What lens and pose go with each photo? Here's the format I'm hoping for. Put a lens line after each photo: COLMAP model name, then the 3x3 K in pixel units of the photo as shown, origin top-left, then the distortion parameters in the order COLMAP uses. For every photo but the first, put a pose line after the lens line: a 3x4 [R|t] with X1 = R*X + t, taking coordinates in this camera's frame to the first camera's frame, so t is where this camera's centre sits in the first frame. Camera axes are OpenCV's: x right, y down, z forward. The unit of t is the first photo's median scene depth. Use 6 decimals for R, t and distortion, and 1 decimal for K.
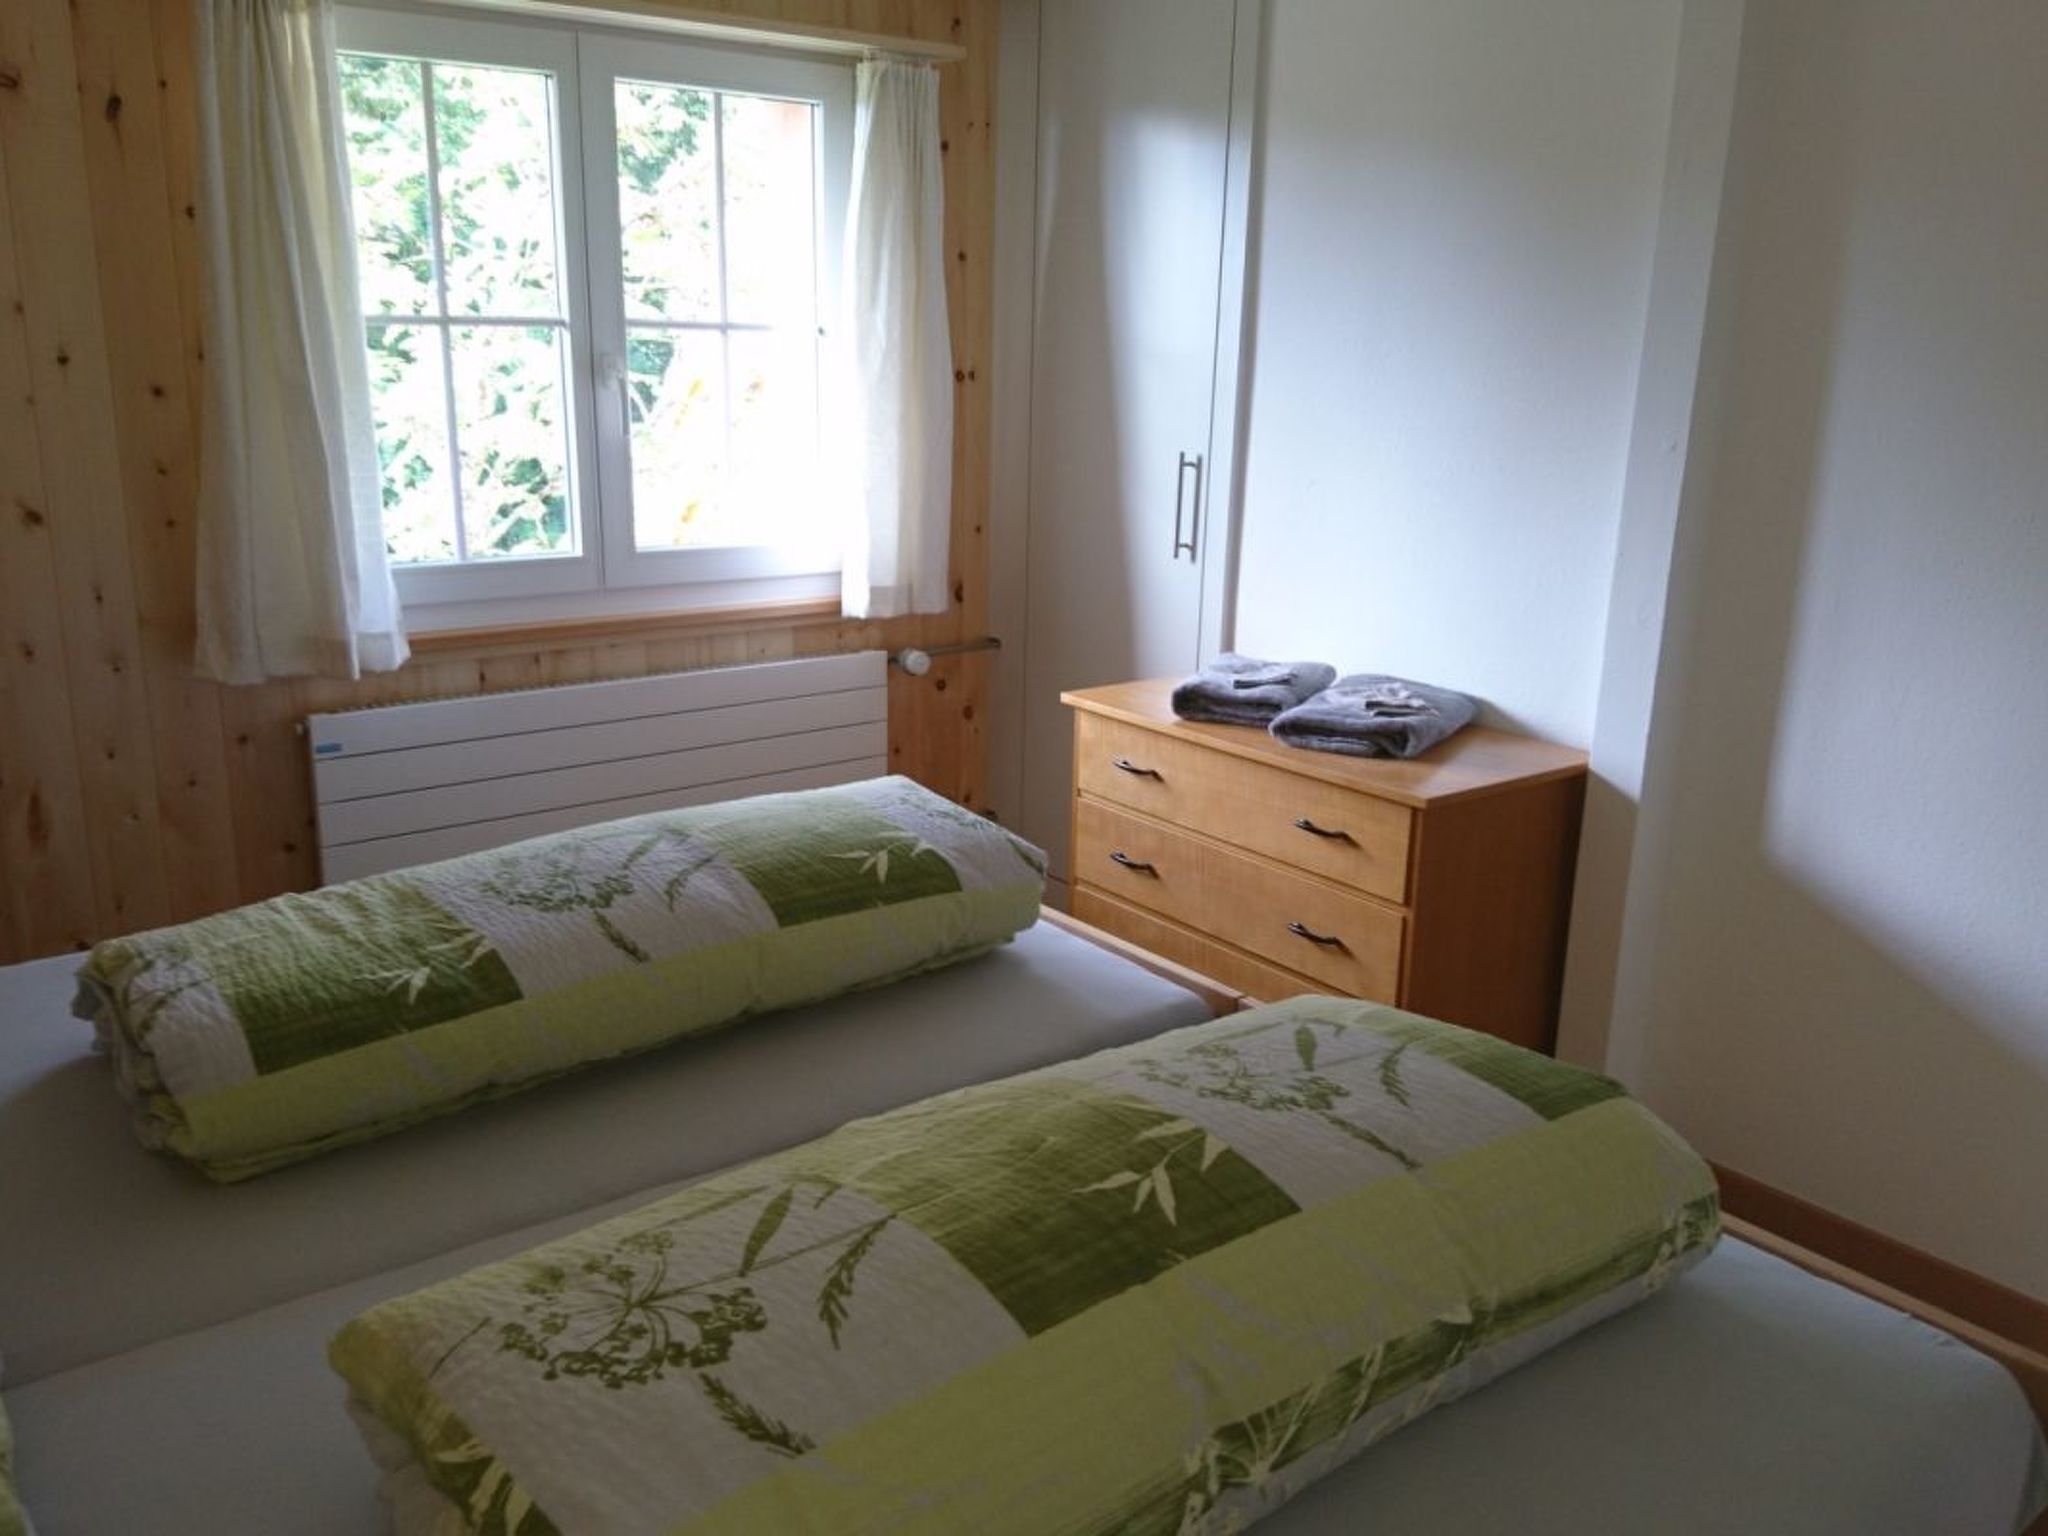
lens RADIAL K [[1653.6, 0, 1061.2], [0, 1653.6, 716.1], [0, 0, 1]] dist [0.103511, -0.096922]
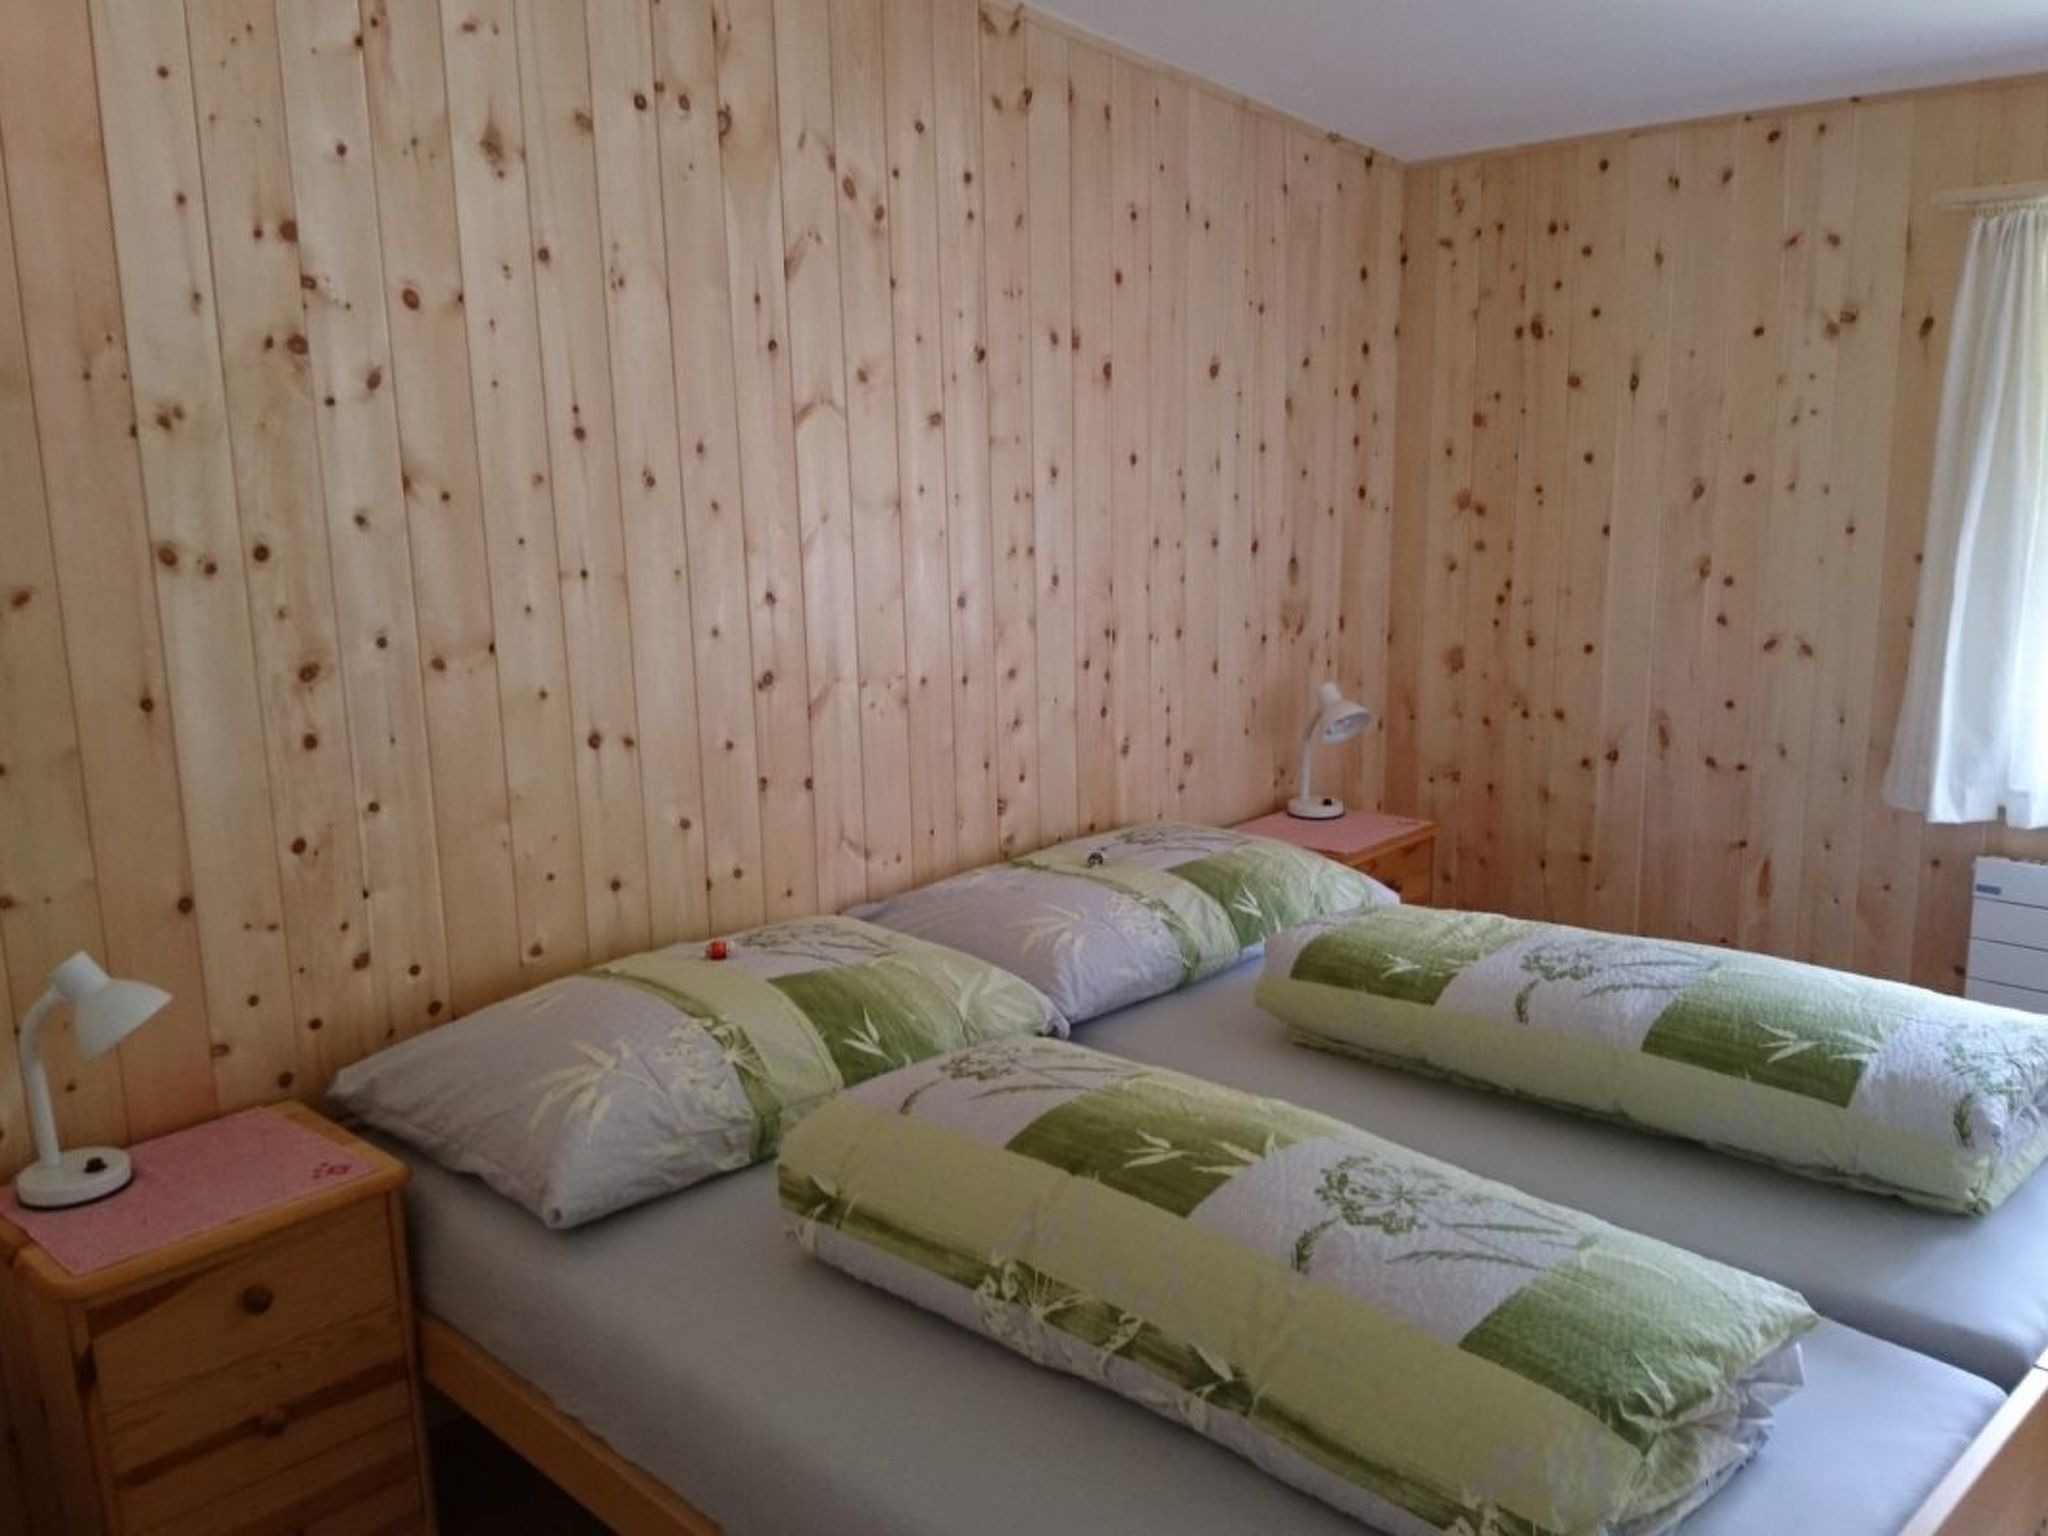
lens RADIAL K [[1653.6, 0, 1061.2], [0, 1653.6, 716.1], [0, 0, 1]] dist [0.103511, -0.096922]
pose [[0.148610, 0.141741, -0.978685, 0.851282], [-0.208668, 0.971886, 0.109070, -0.135850], [0.966630, 0.188011, 0.174009, 0.366864]]
